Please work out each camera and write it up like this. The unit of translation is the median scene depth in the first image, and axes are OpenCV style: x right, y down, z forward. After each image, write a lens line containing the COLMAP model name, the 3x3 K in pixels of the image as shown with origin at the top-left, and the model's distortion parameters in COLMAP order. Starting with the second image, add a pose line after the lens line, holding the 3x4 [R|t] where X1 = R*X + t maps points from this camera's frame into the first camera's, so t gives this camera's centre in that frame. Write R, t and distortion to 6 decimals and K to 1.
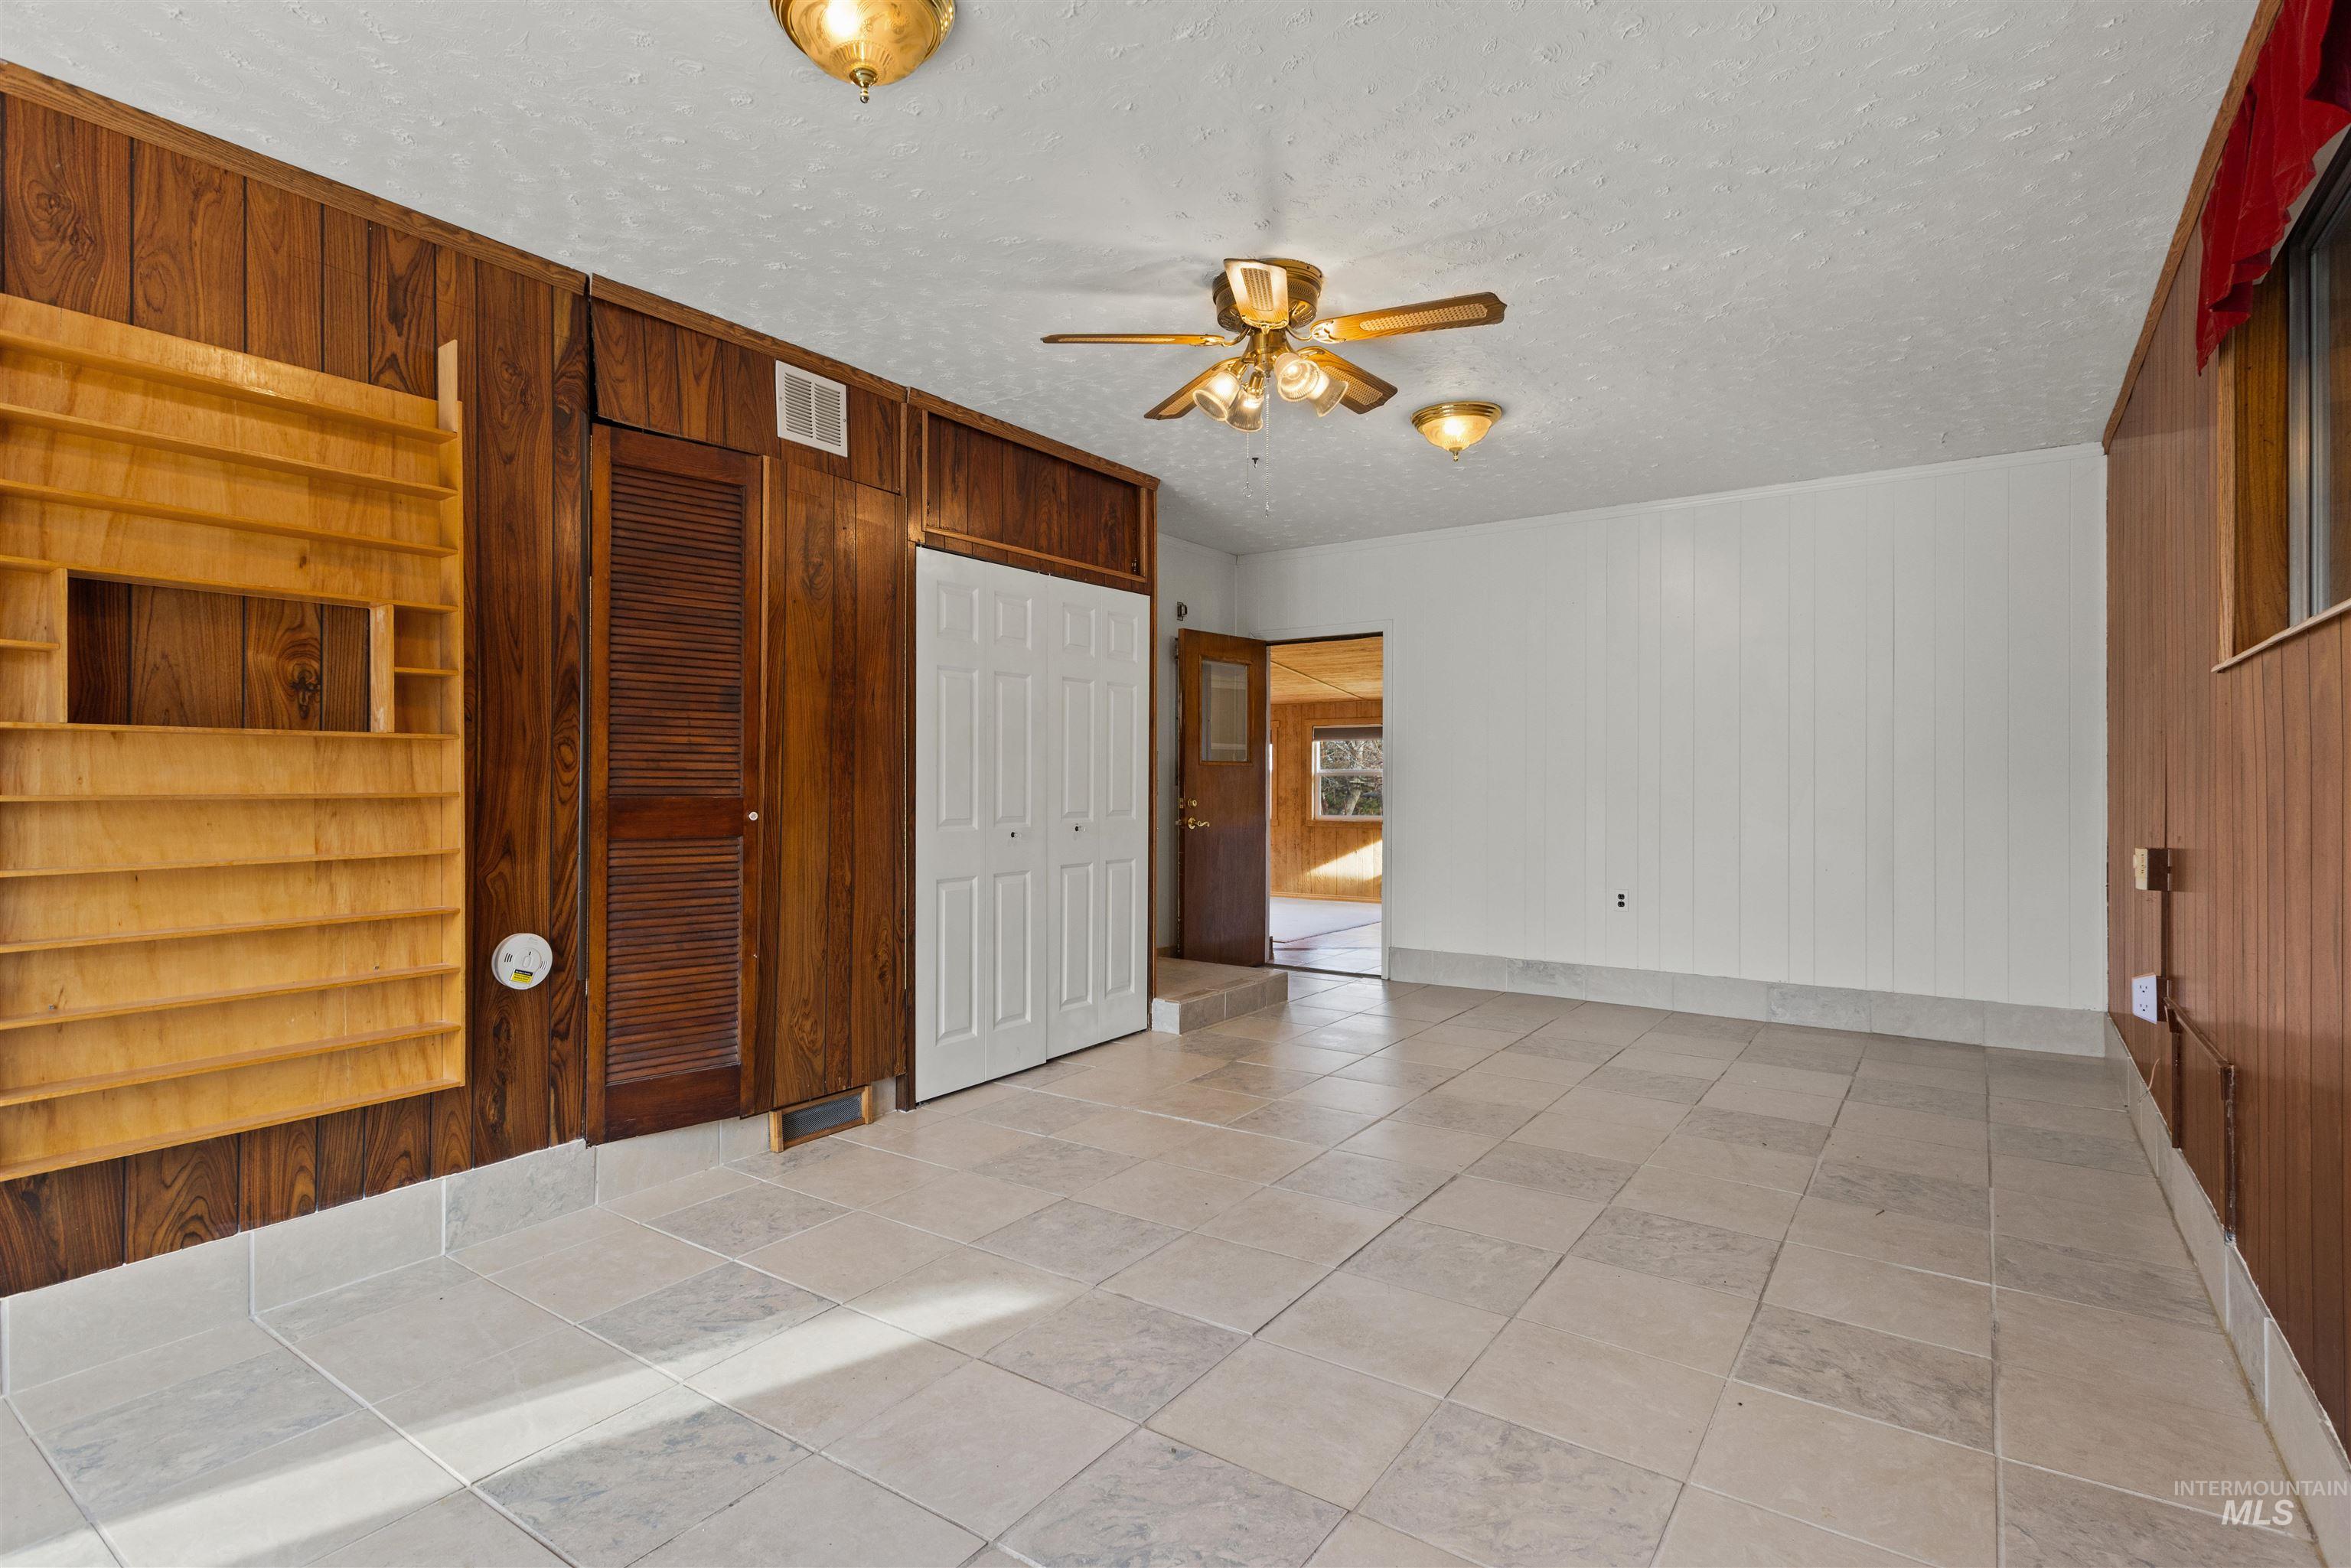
lens RADIAL K [[1087.7, 0, 1163.1], [0, 1087.7, 777.6], [0, 0, 1]] dist [-0.000385, 0.001582]
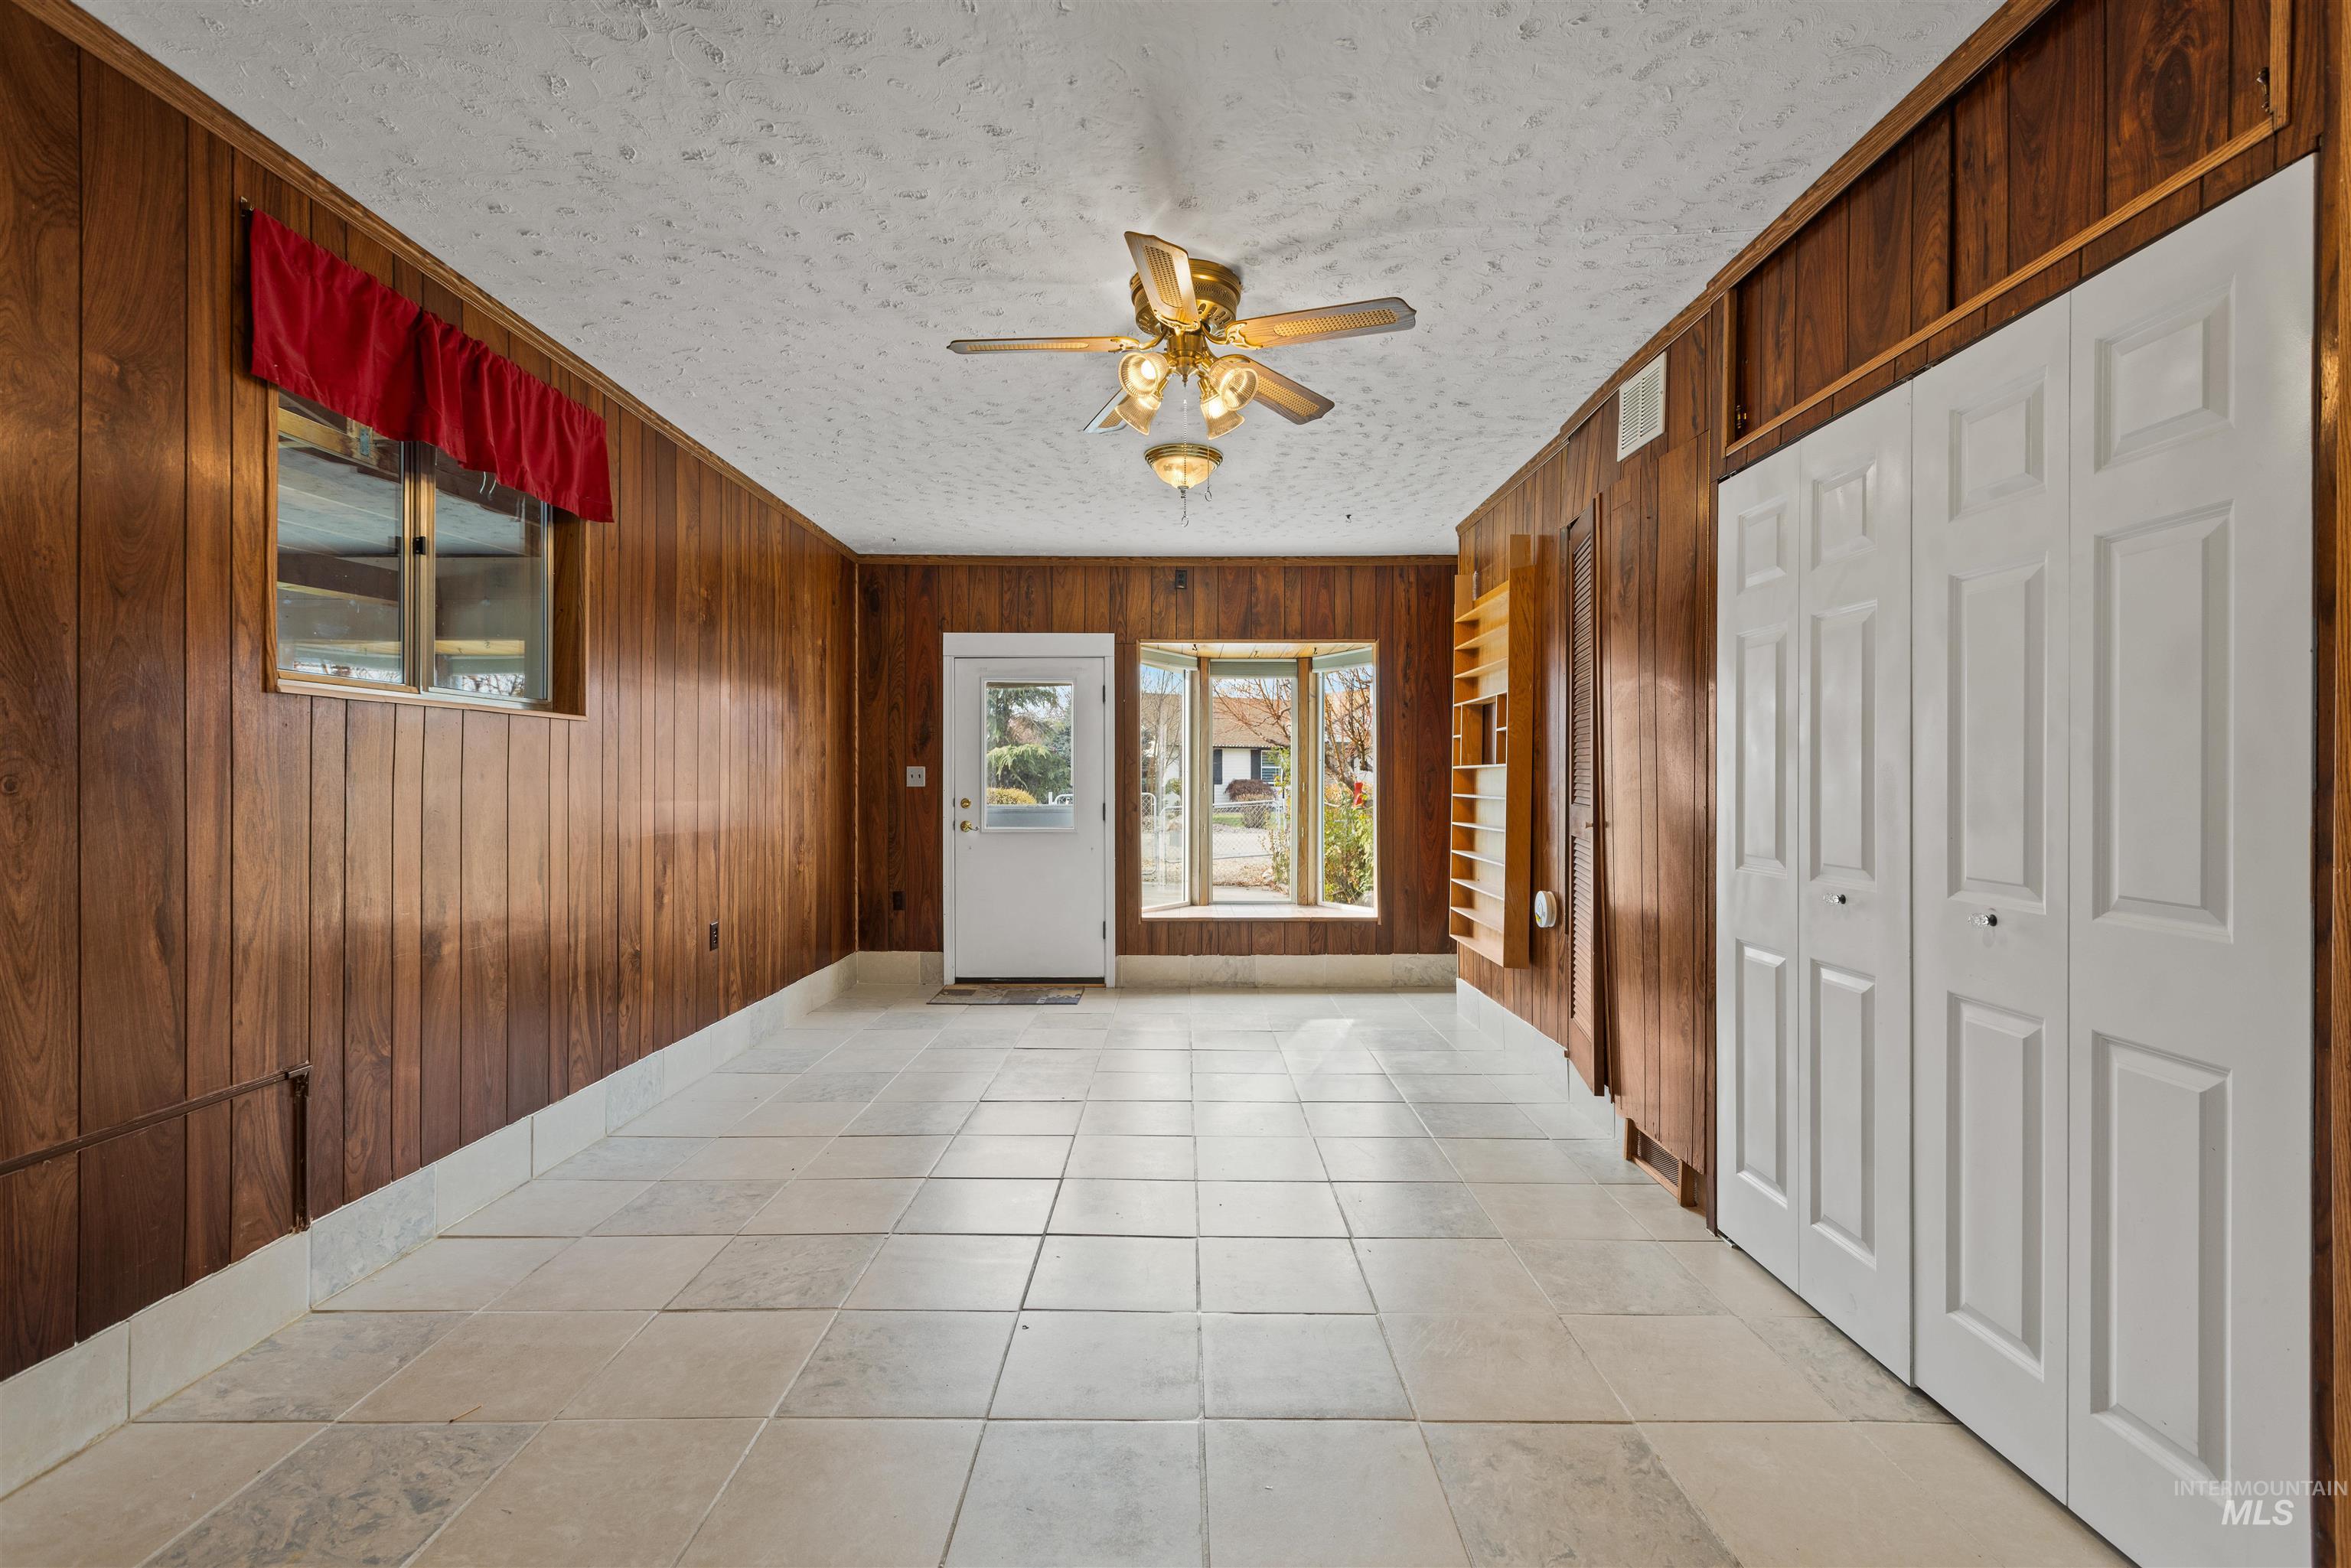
lens RADIAL K [[1046.2, 0, 1206.6], [0, 1046.2, 778.3], [0, 0, 1]] dist [0.003063, 0.000079]
pose [[-0.798163, -0.002836, -0.602435, 0.523944], [-0.001126, 0.999994, -0.003215, -0.008222], [0.602440, -0.001888, -0.798162, 1.461663]]
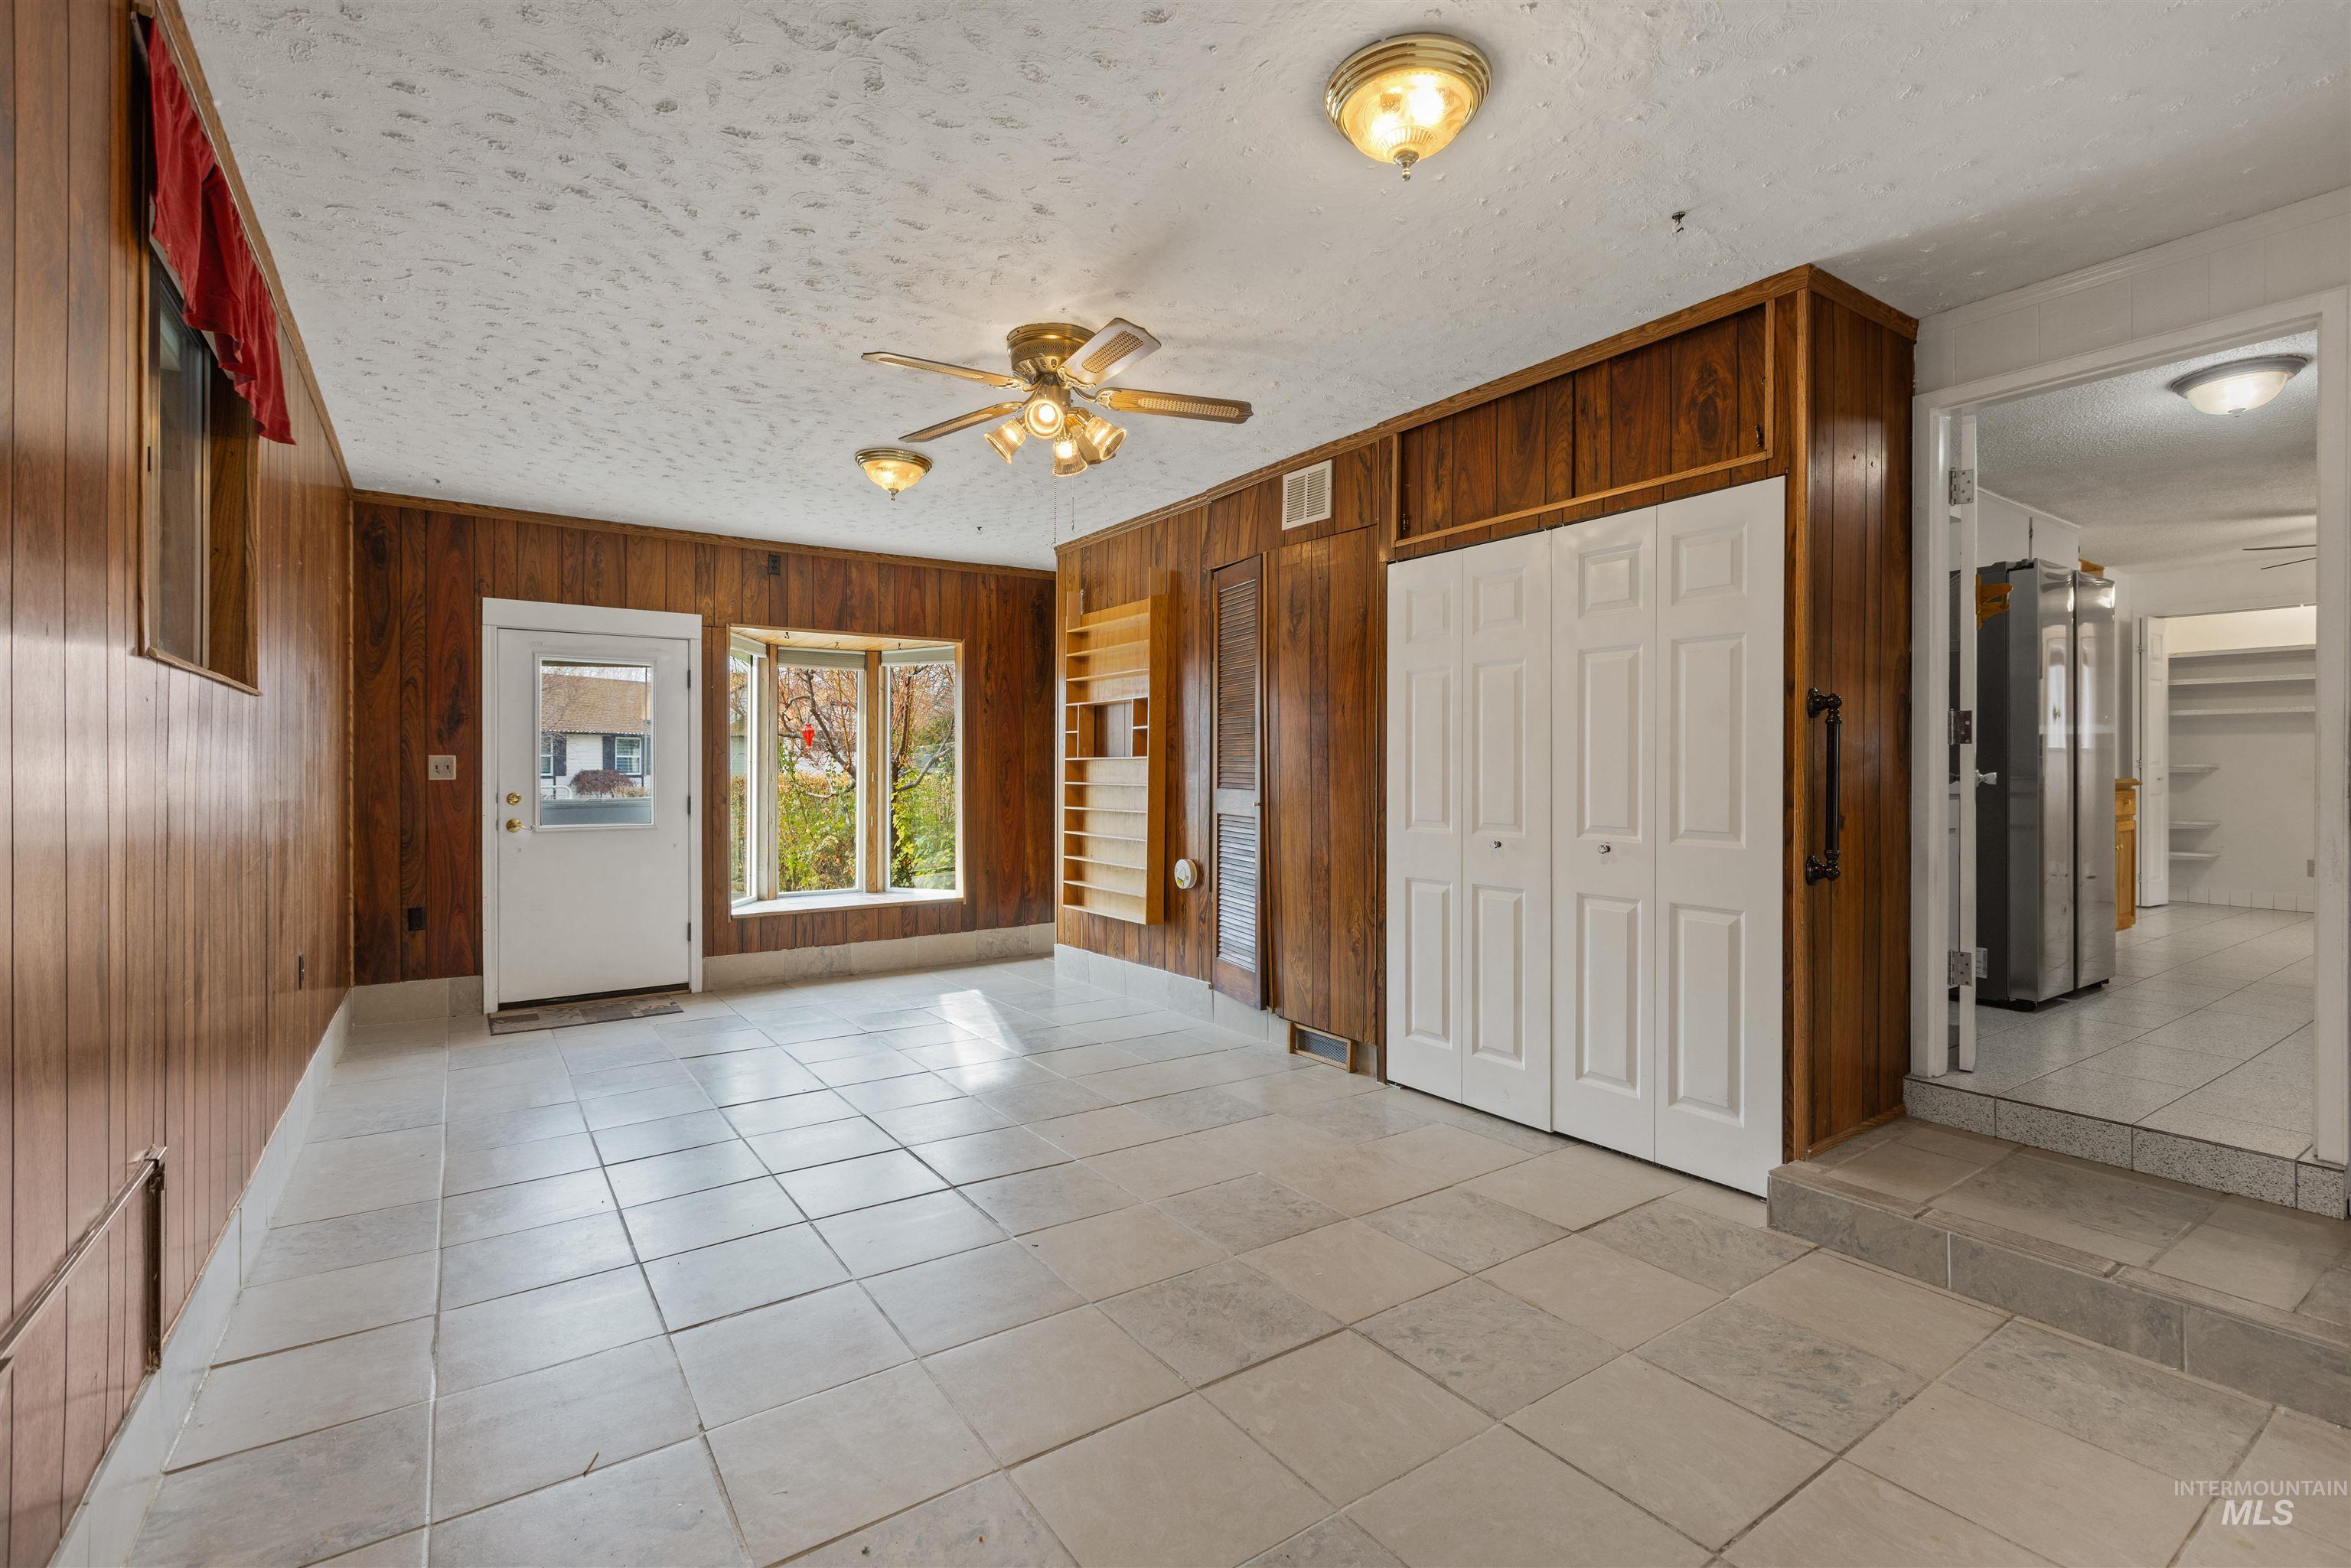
lens RADIAL K [[1046.2, 0, 1178.0], [0, 1046.2, 773.5], [0, 0, 1]] dist [0.003063, 0.000079]
pose [[-0.320339, 0.002647, -0.947299, 0.887591], [0.002065, 0.999996, 0.002096, -0.008852], [0.947301, -0.001284, -0.320343, 1.218596]]
